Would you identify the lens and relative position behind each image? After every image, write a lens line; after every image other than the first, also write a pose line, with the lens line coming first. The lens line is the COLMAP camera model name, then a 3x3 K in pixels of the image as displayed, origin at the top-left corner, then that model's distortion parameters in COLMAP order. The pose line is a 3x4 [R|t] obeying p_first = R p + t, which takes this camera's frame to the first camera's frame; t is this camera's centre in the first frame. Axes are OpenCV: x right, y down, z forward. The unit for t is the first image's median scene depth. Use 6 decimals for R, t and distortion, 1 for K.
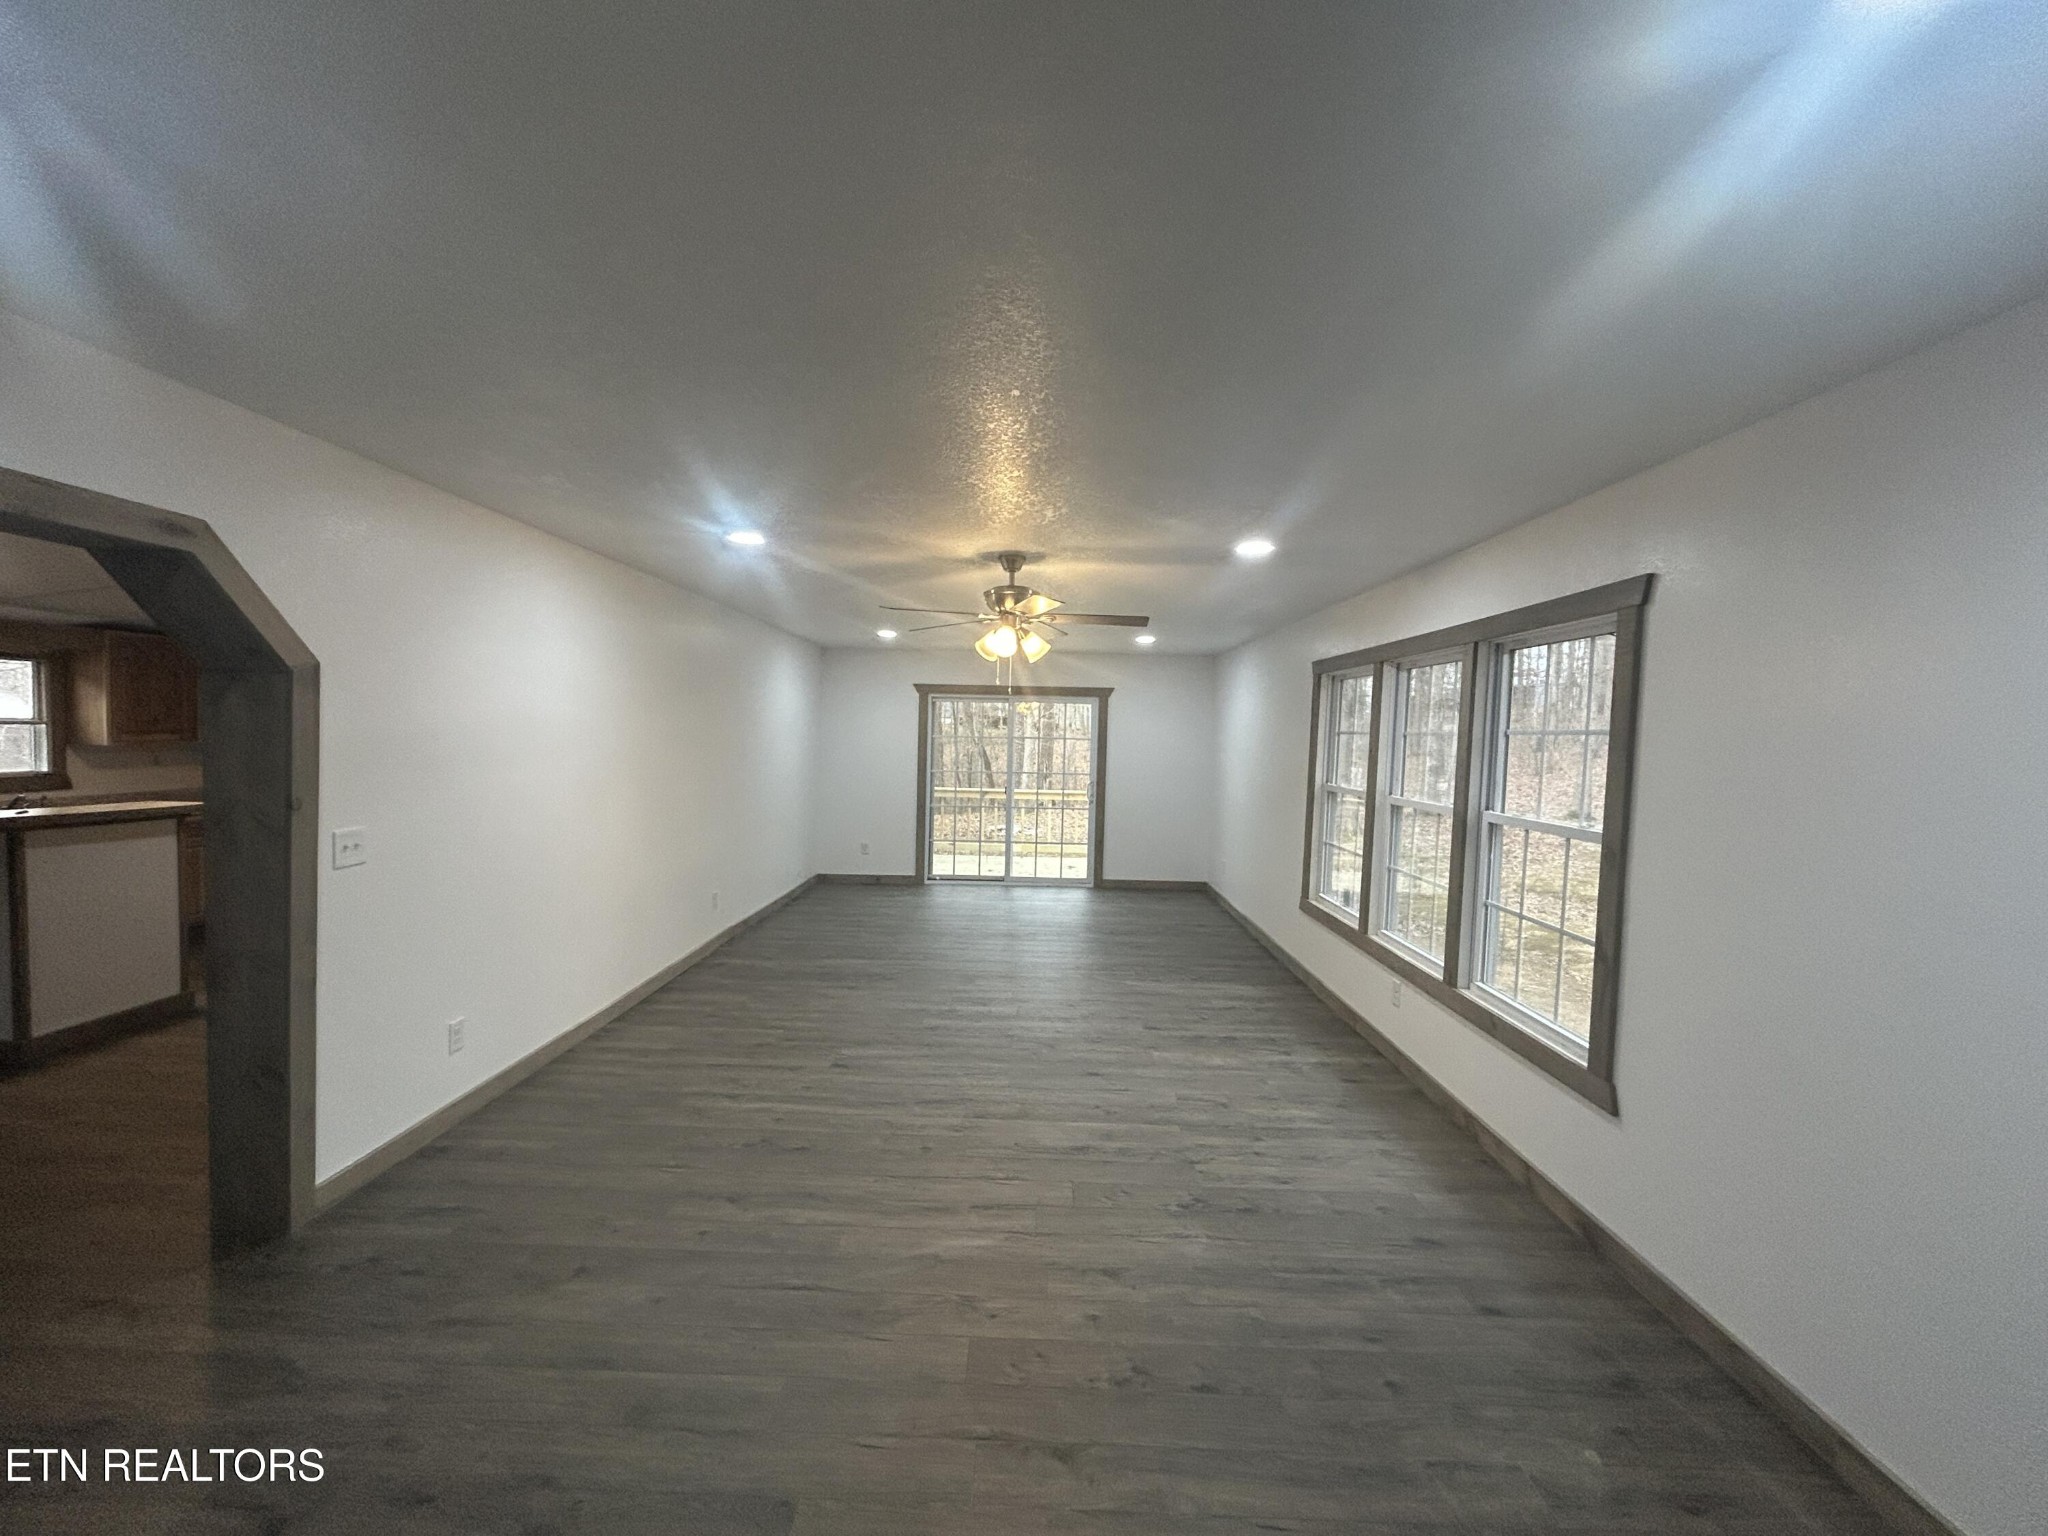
lens RADIAL K [[830.5, 0, 1024.9], [0, 830.5, 766.1], [0, 0, 1]] dist [0.000686, -0.000303]
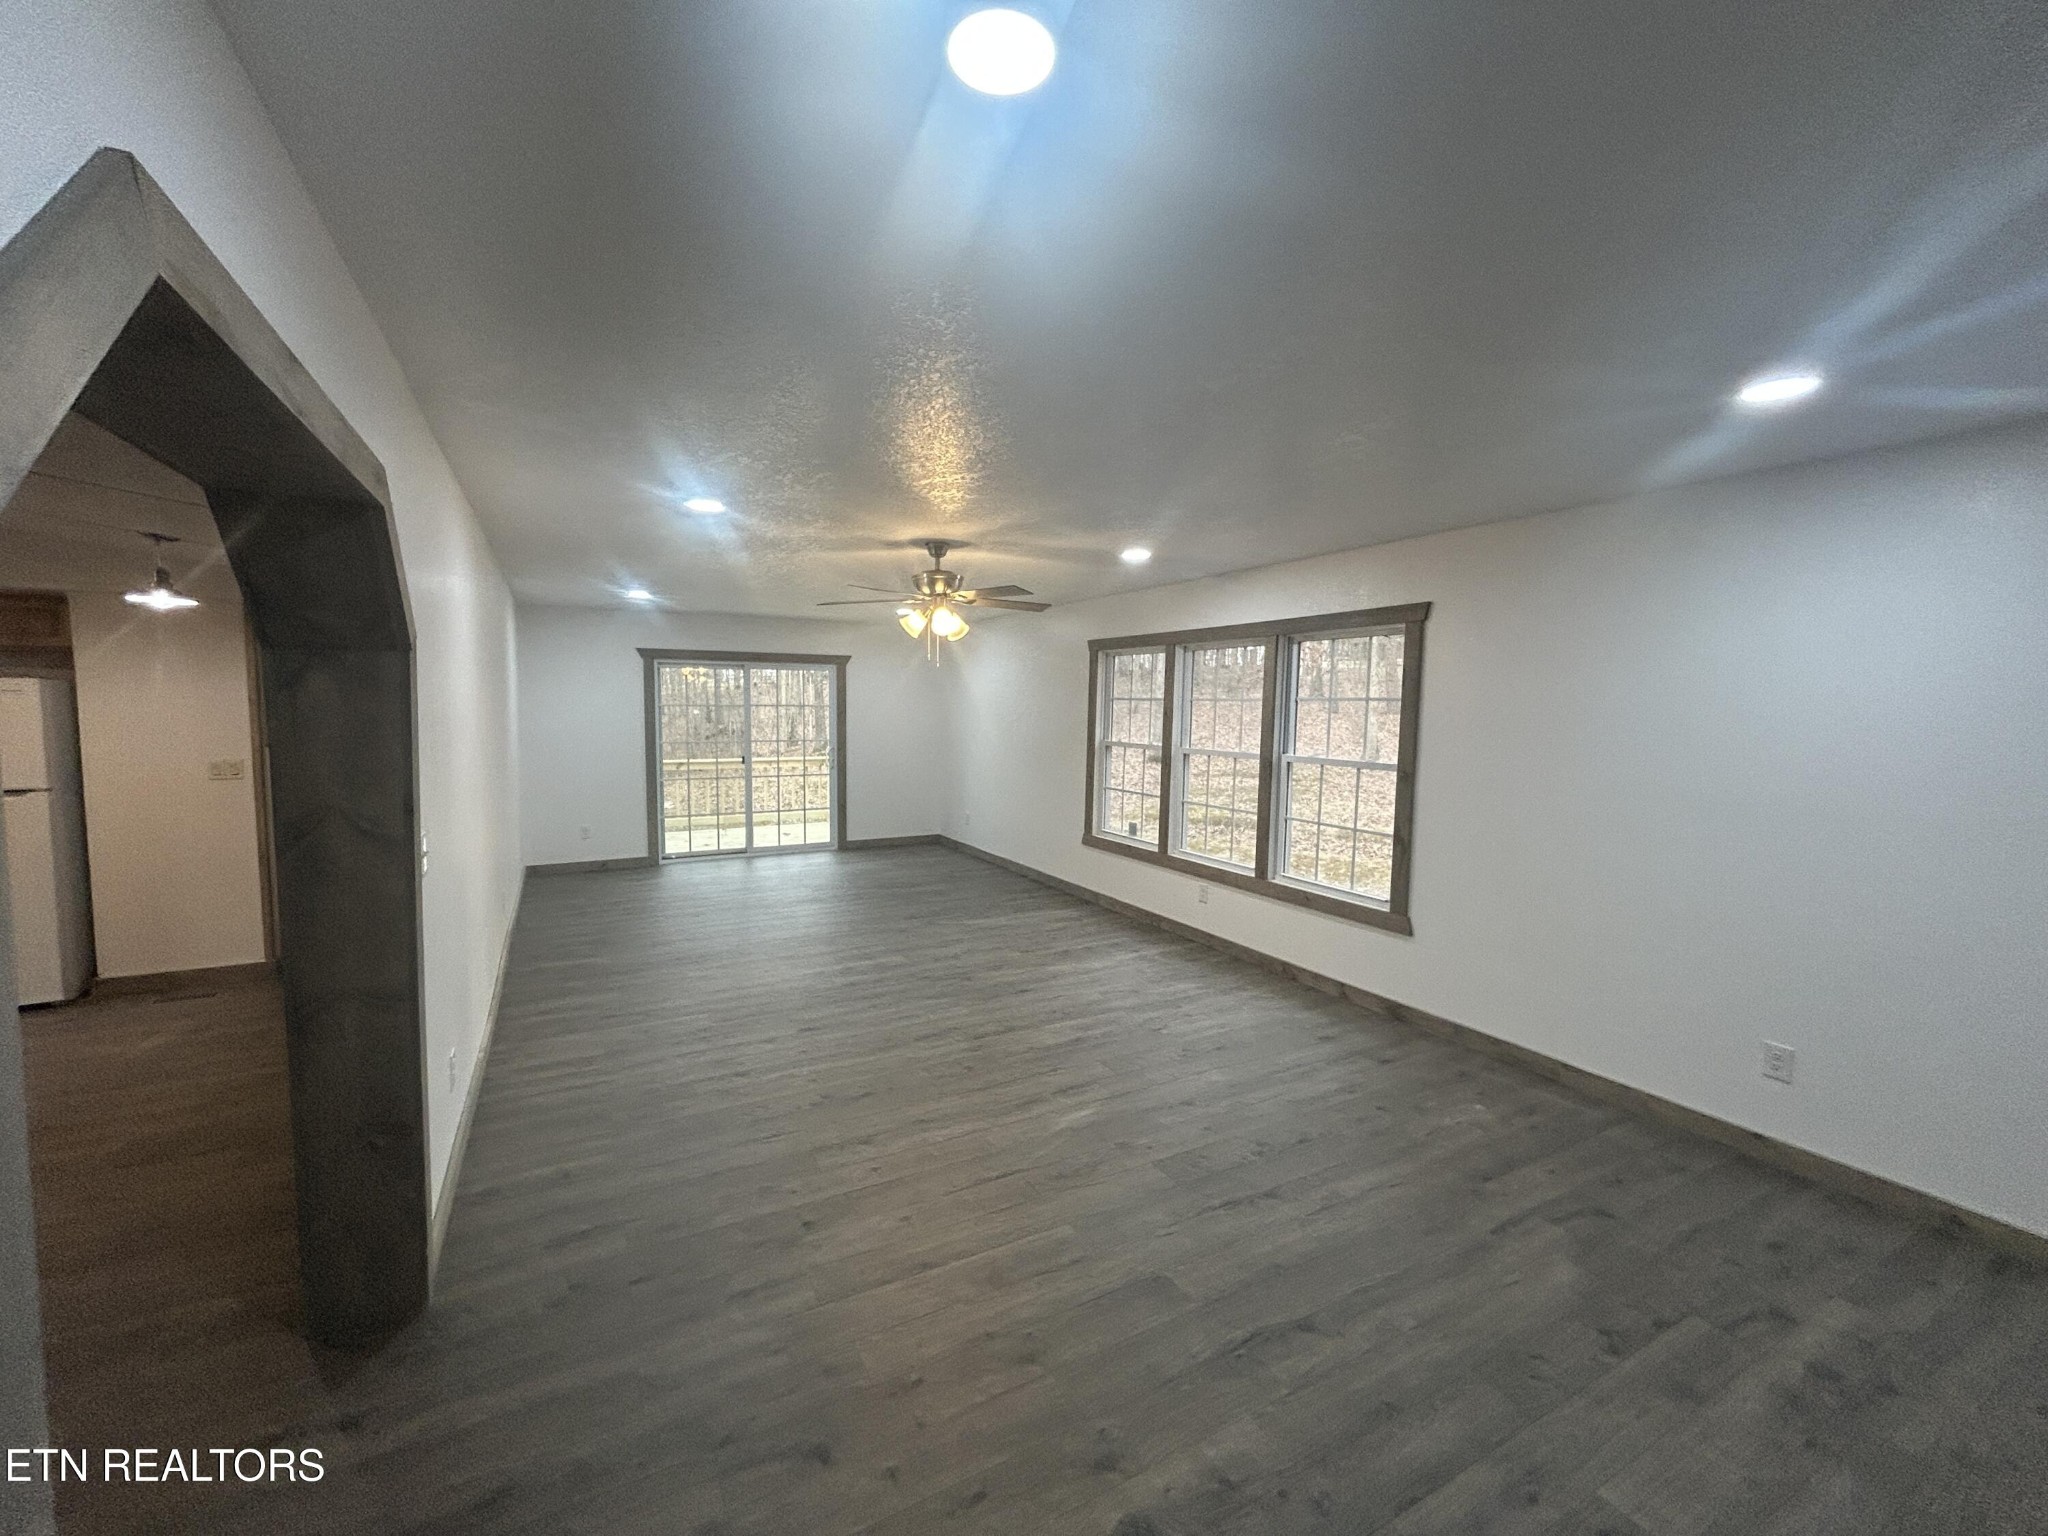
lens RADIAL K [[830.5, 0, 1027.5], [0, 830.5, 766.8], [0, 0, 1]] dist [0.000686, -0.000303]
pose [[0.868273, -0.053217, 0.493224, -0.498772], [0.029782, 0.998028, 0.055257, -0.015074], [-0.495192, -0.033289, 0.868146, -0.023342]]
